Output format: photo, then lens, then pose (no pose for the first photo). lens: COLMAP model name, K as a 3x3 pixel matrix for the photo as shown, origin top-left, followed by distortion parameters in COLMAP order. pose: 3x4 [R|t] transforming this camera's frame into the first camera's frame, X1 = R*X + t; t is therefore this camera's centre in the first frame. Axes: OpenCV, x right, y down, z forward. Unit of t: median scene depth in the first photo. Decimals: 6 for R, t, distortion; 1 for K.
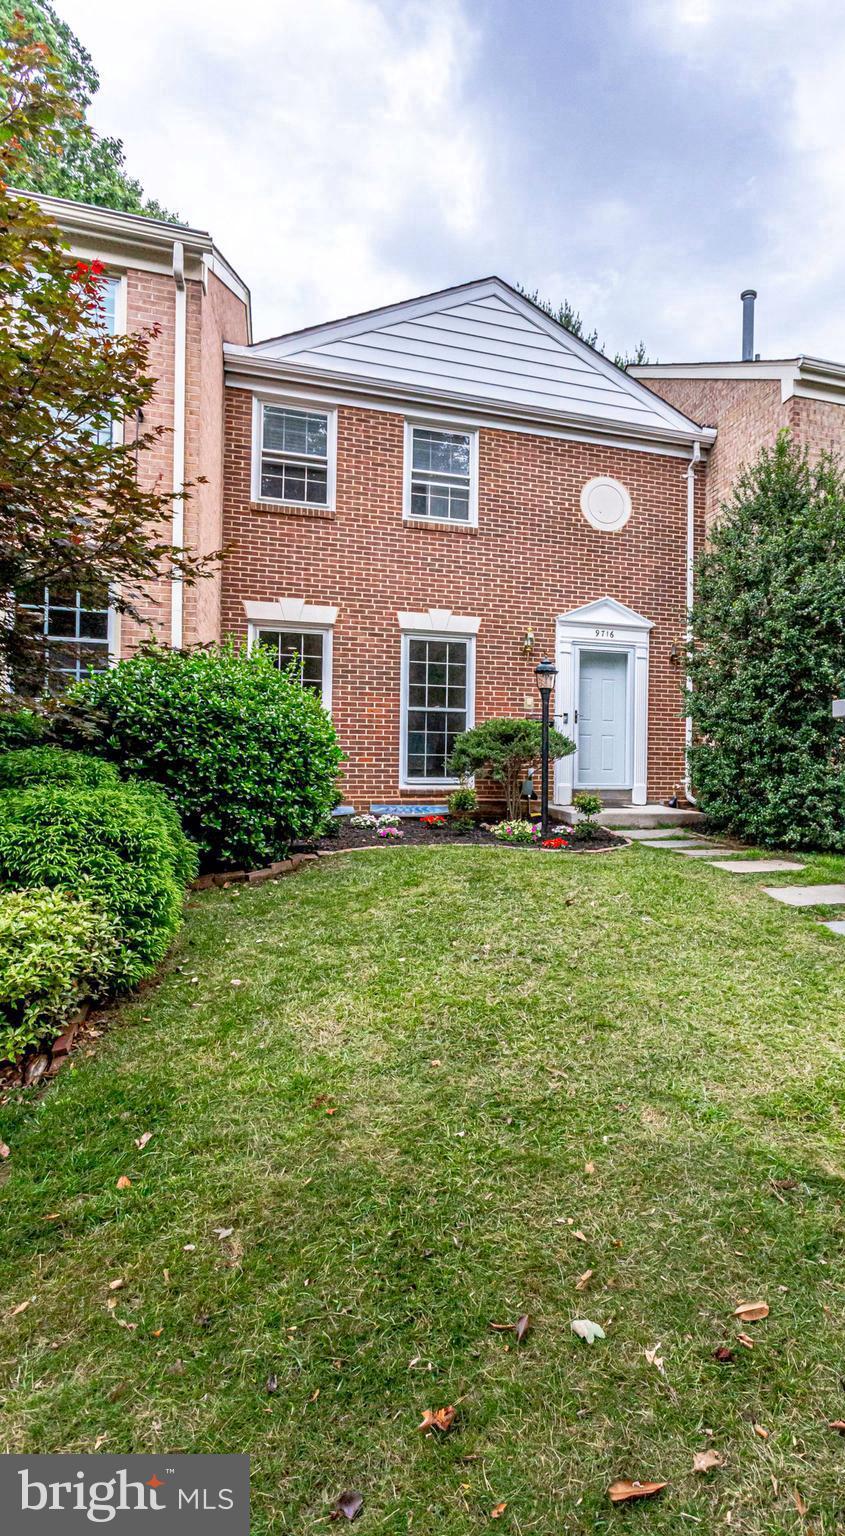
lens RADIAL K [[711.6, 0, 423.1], [0, 711.6, 742.7], [0, 0, 1]] dist [-0.036257, 0.000173]
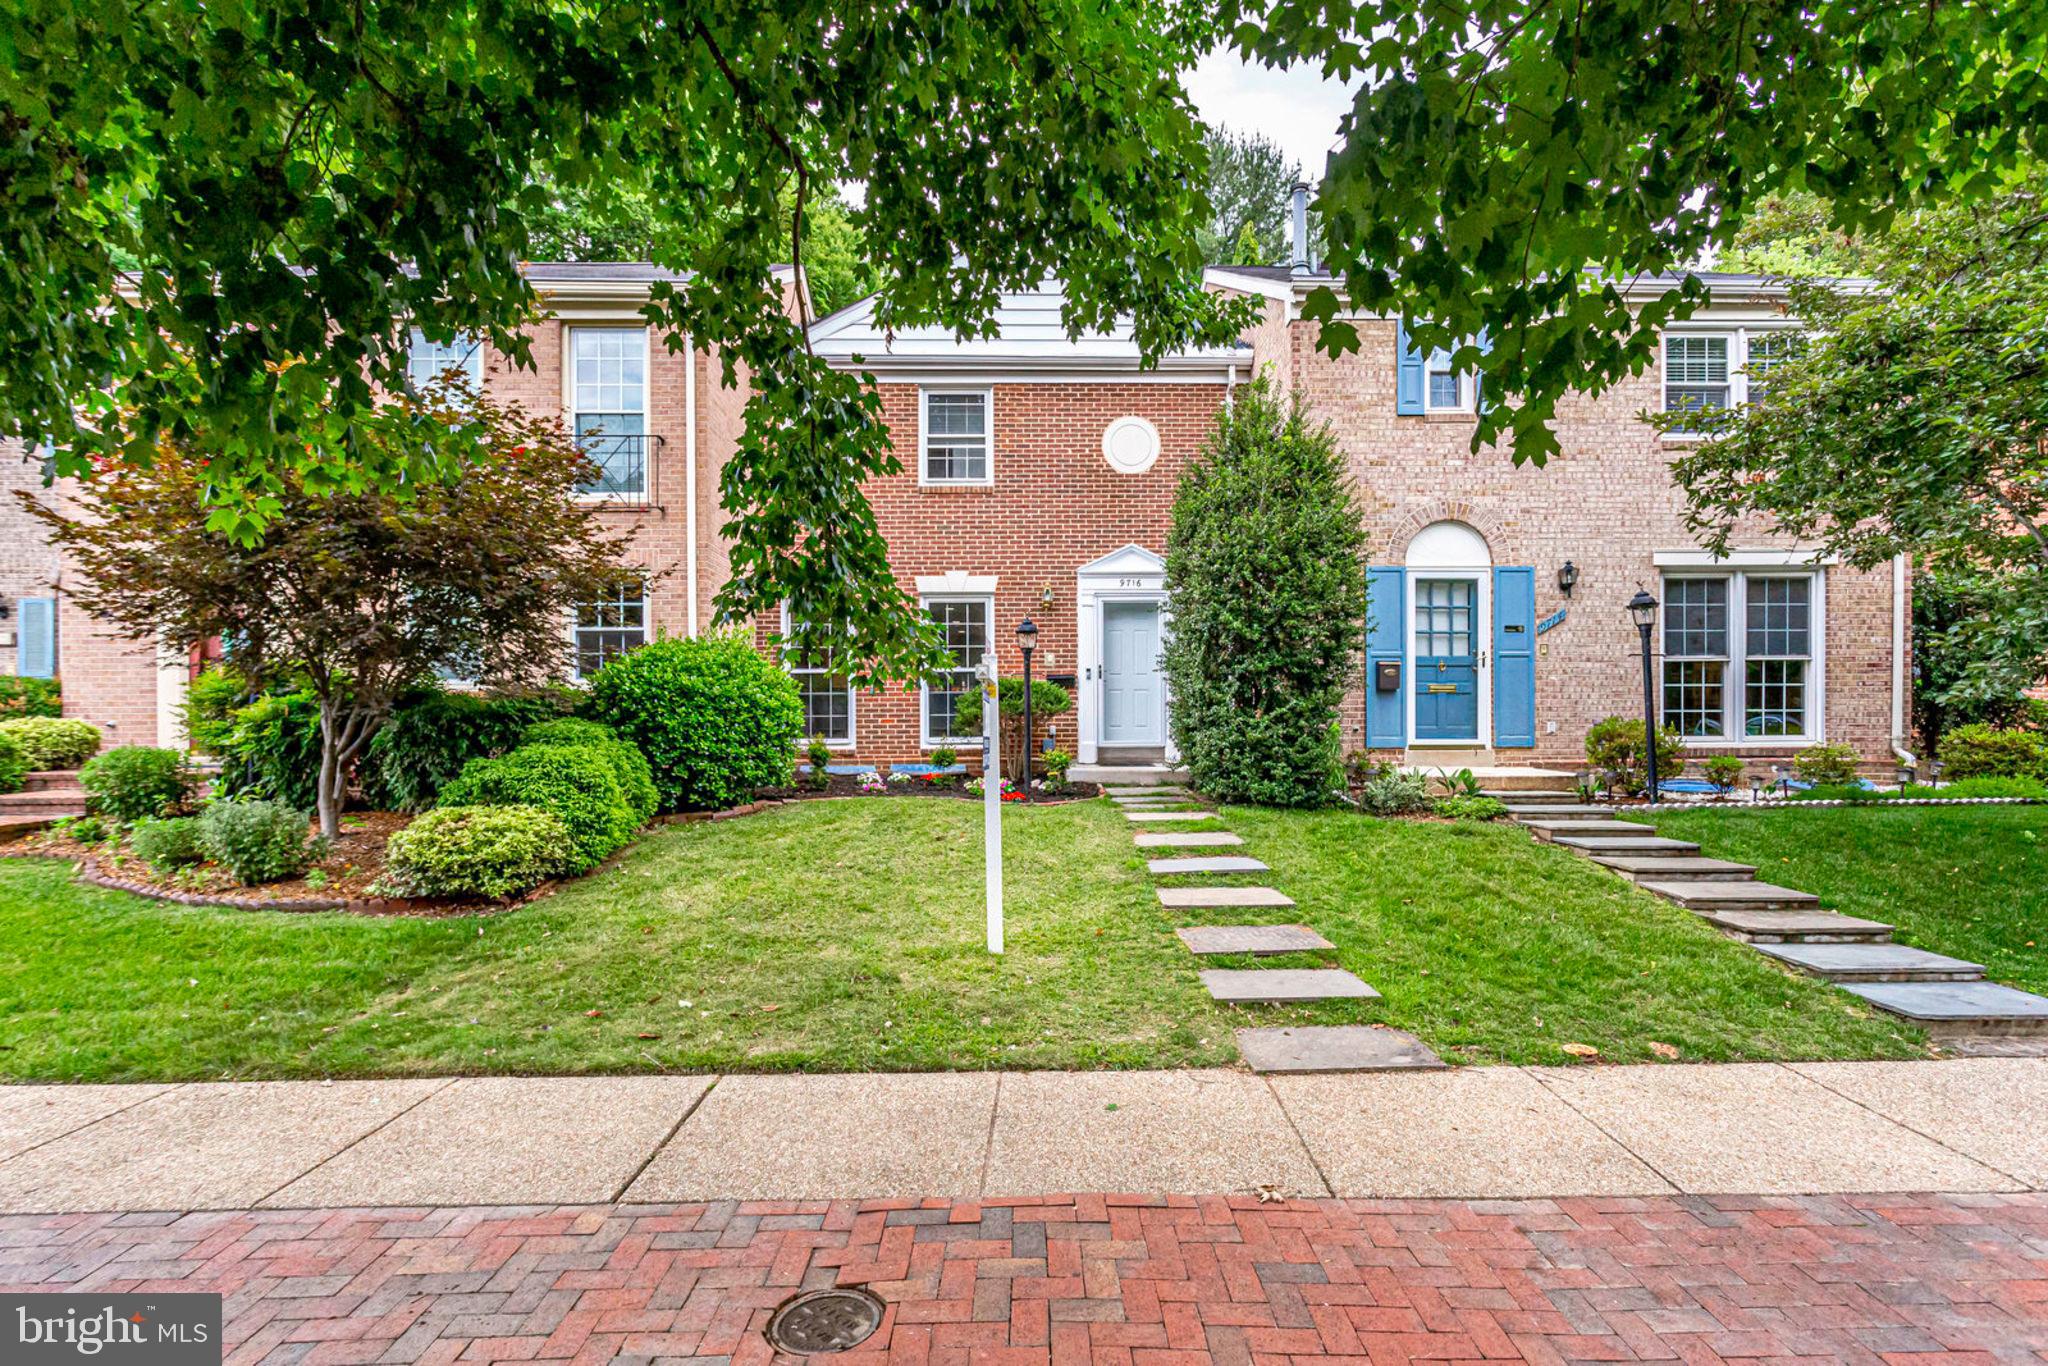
lens RADIAL K [[1083.3, 0, 1007.5], [0, 1083.3, 694.4], [0, 0, 1]] dist [-0.085348, 0.038238]
pose [[0.946245, -0.025672, -0.322431, 0.591245], [0.026997, 0.999635, -0.000360, -0.009491], [0.322323, -0.008364, 0.946593, -0.440734]]
